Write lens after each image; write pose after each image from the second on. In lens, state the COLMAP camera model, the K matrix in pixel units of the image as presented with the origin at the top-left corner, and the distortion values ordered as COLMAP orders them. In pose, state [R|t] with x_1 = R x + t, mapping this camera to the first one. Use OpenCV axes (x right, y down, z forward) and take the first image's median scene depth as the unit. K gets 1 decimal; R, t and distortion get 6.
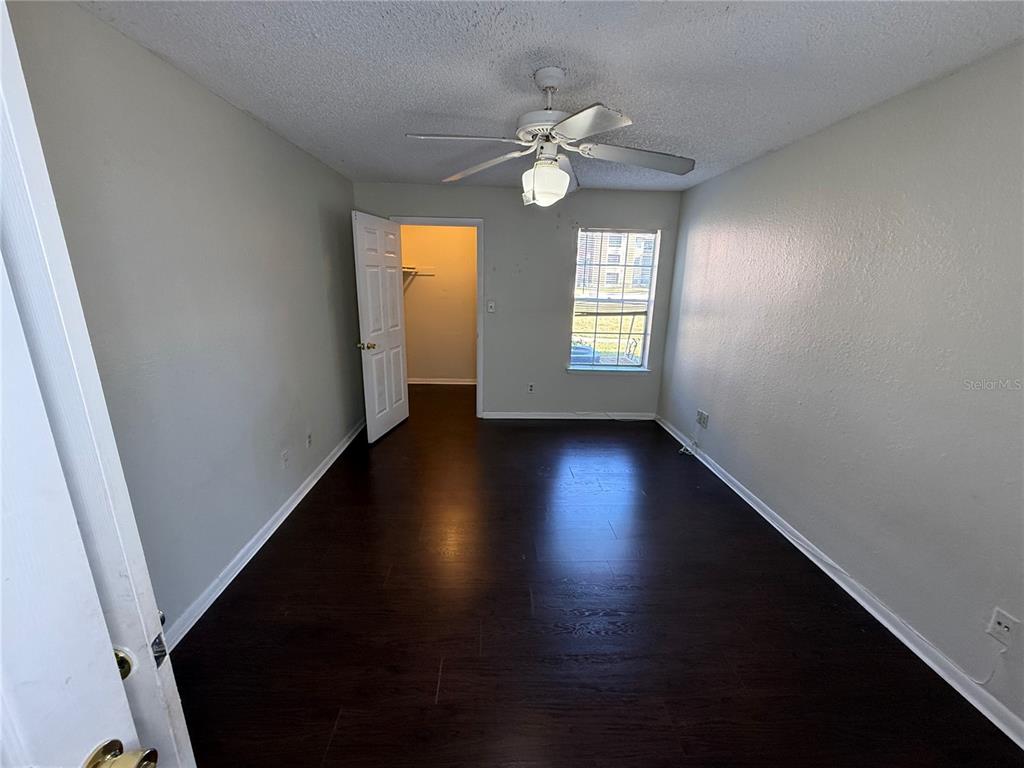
lens RADIAL K [[408.8, 0, 509.6], [0, 408.8, 386.4], [0, 0, 1]] dist [0.000517, 0.000352]
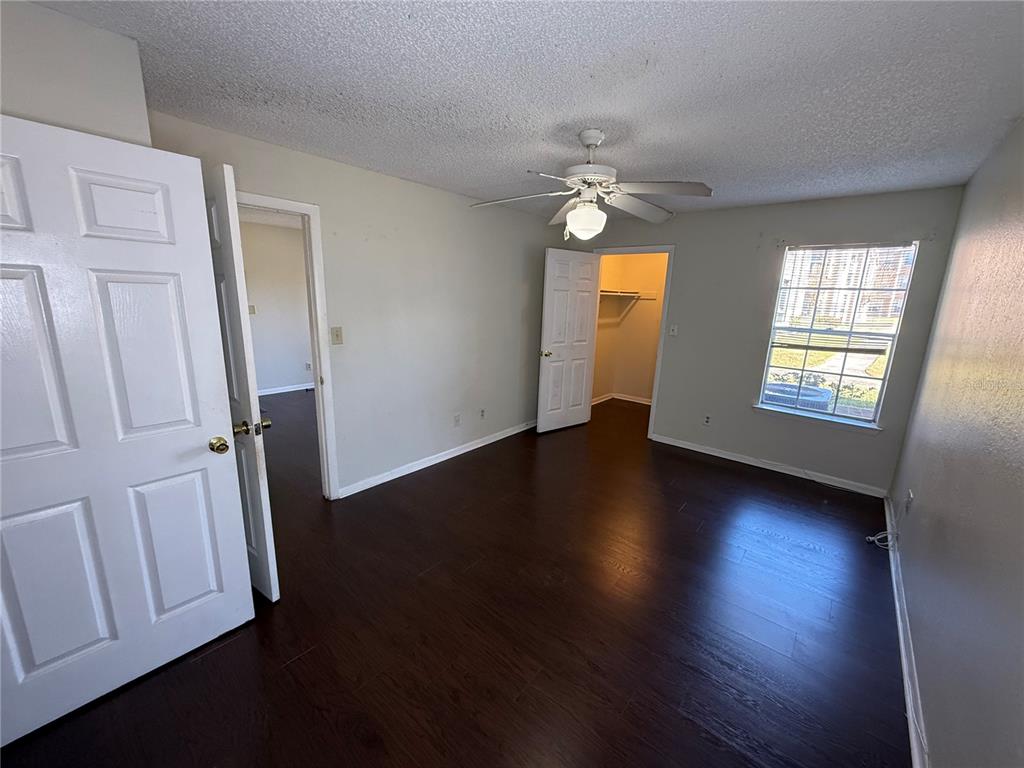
lens RADIAL K [[408.8, 0, 509.6], [0, 408.8, 386.4], [0, 0, 1]] dist [0.000517, 0.000352]
pose [[0.737688, 0.150889, -0.658064, 0.326291], [-0.189435, 0.981810, 0.012766, 0.003088], [0.648021, 0.115243, 0.752853, 0.002695]]
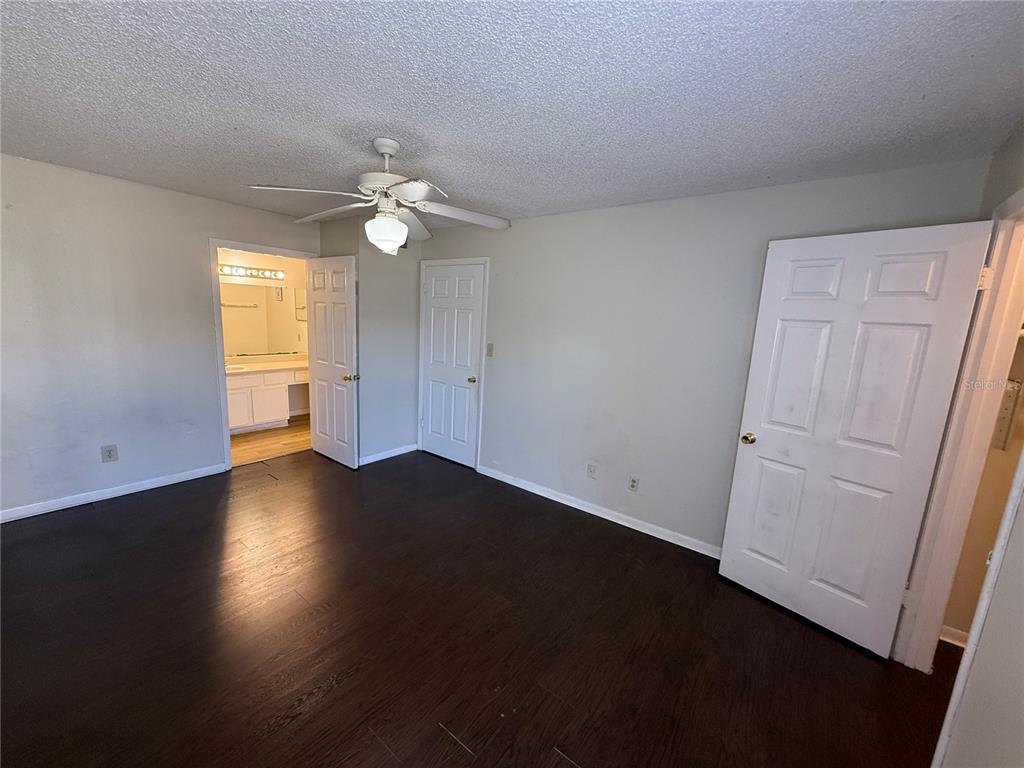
lens RADIAL K [[408.8, 0, 509.6], [0, 408.8, 386.4], [0, 0, 1]] dist [0.000517, 0.000352]
pose [[-0.638644, 0.098362, -0.763190, 0.313786], [-0.249853, 0.911554, 0.326563, -0.236069], [0.727810, 0.399243, -0.557582, 0.850732]]
